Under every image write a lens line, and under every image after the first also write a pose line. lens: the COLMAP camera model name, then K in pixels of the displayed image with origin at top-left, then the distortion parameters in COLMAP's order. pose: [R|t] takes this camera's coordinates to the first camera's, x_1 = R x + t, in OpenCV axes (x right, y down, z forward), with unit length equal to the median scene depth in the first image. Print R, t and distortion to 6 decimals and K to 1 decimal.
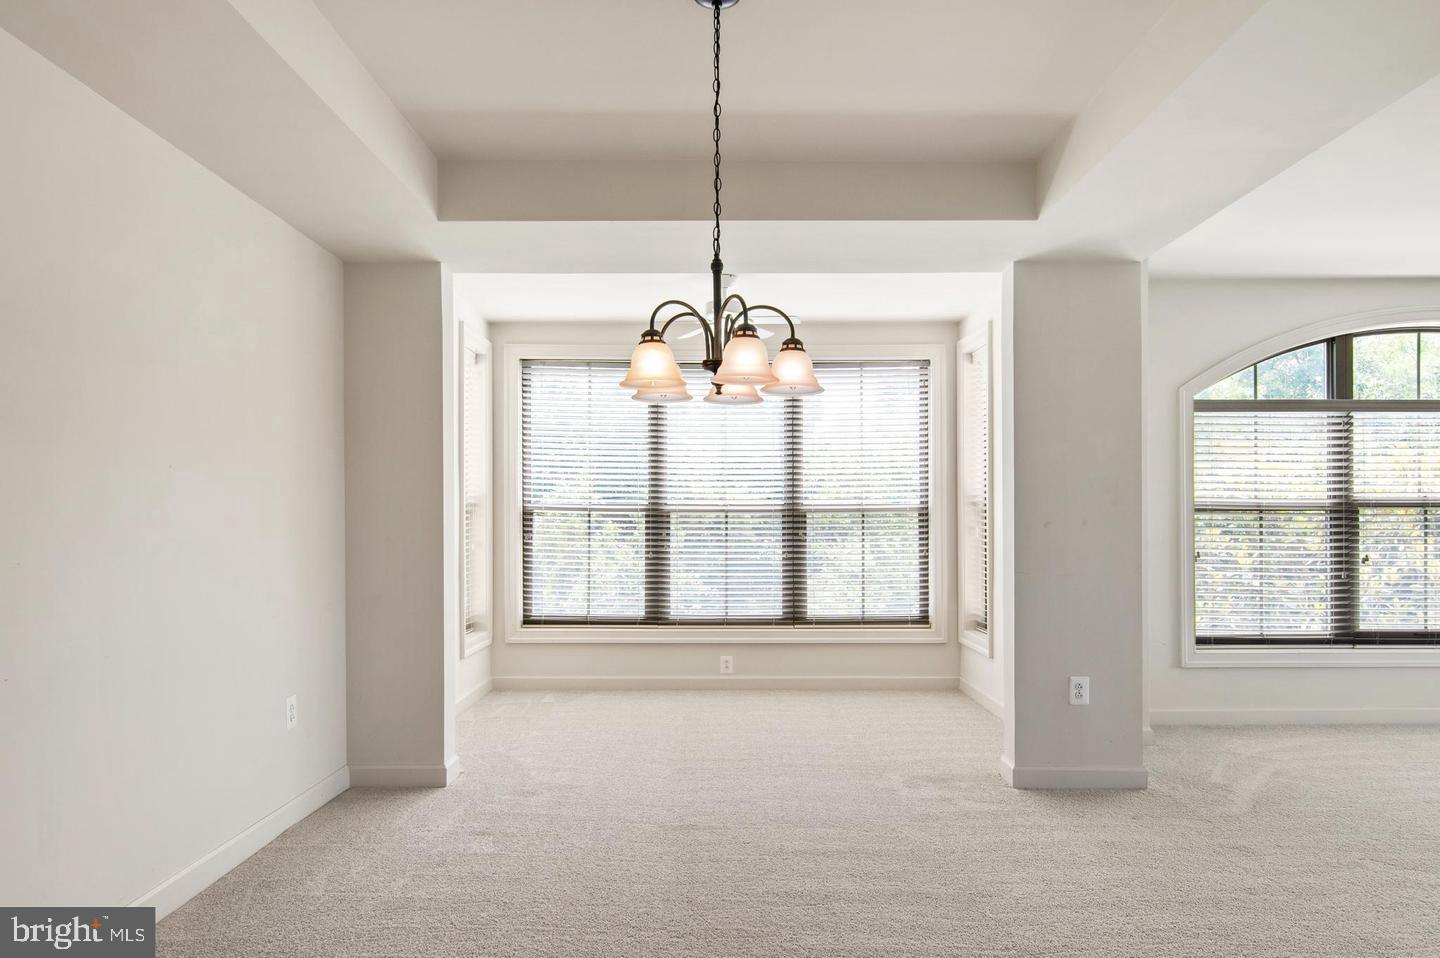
lens RADIAL K [[985.3, 0, 721.7], [0, 985.3, 512.5], [0, 0, 1]] dist [-0.007465, -0.000675]
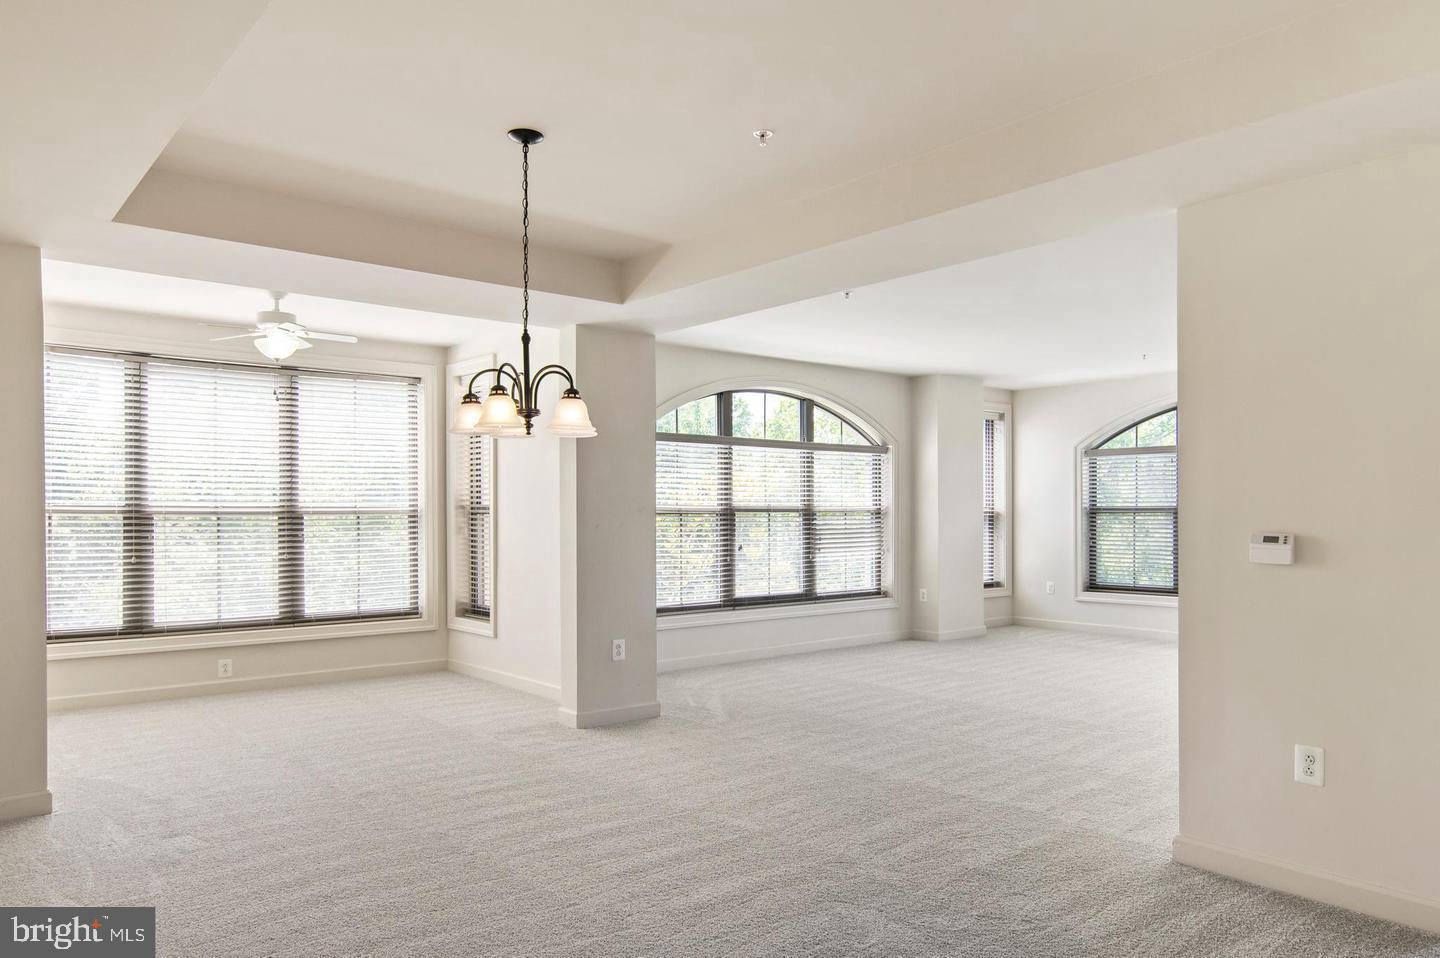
lens RADIAL K [[970.0, 0, 720.6], [0, 970.0, 516.6], [0, 0, 1]] dist [-0.027481, 0.004150]
pose [[0.762291, -0.000376, 0.647234, -0.283551], [-0.002586, 0.999990, 0.003626, -0.003265], [-0.647229, -0.004438, 0.762282, -0.067864]]
